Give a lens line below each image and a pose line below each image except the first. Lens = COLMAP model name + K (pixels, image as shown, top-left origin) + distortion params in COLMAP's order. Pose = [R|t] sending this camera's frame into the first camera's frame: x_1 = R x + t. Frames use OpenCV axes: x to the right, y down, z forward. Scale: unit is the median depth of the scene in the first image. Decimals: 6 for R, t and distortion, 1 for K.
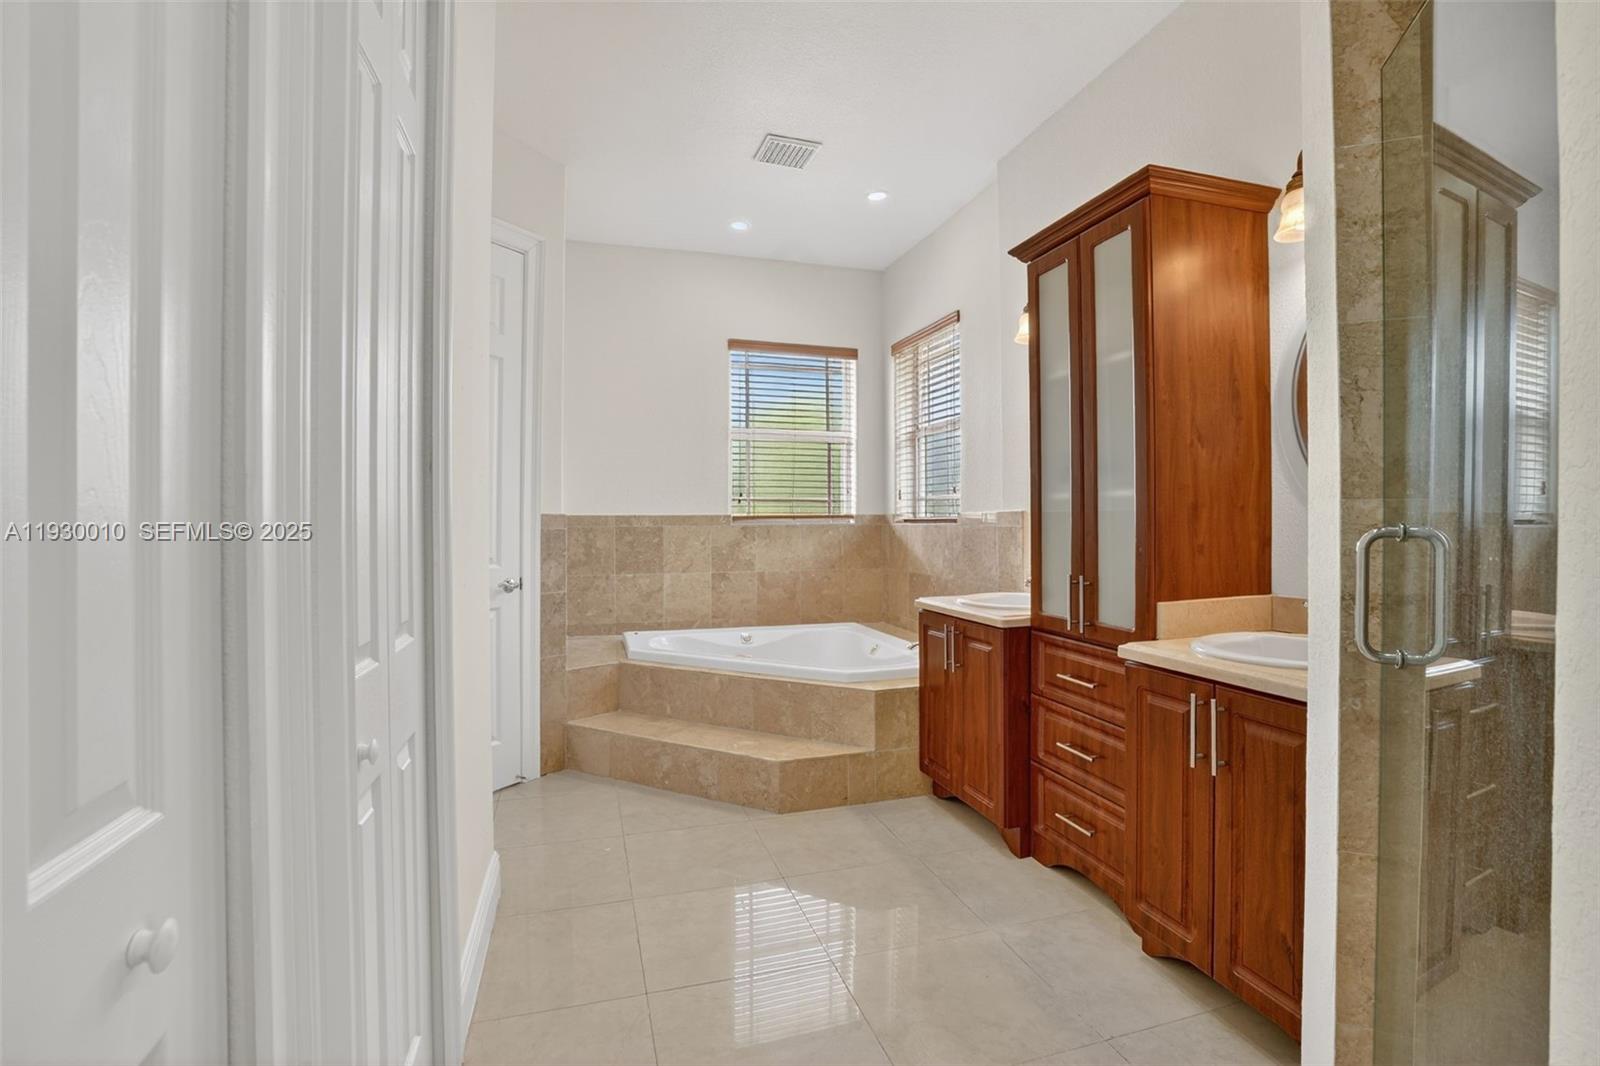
lens RADIAL K [[726.4, 0, 806.3], [0, 726.4, 532.5], [0, 0, 1]] dist [-0.048214, 0.008272]
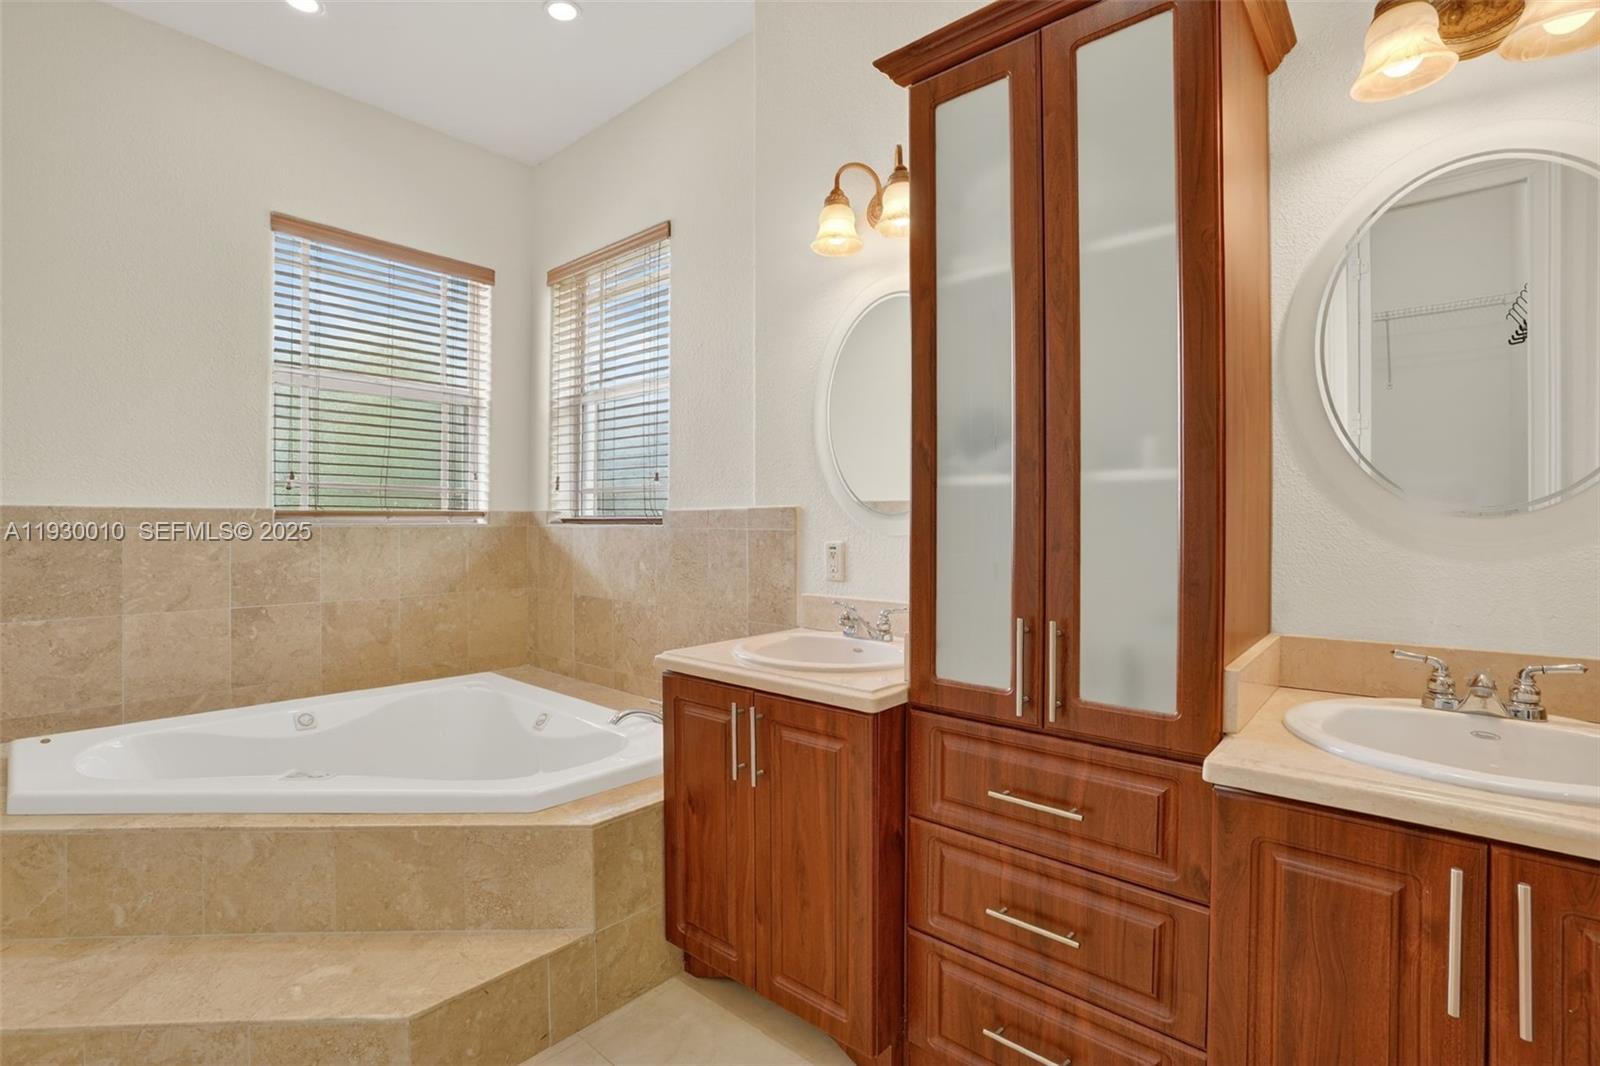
lens RADIAL K [[726.4, 0, 794.9], [0, 726.4, 527.7], [0, 0, 1]] dist [-0.048214, 0.008272]
pose [[0.854351, 0.004998, 0.519672, -0.058317], [-0.000939, 0.999967, -0.008072, -0.005691], [-0.519695, 0.006408, 0.854328, 0.428423]]
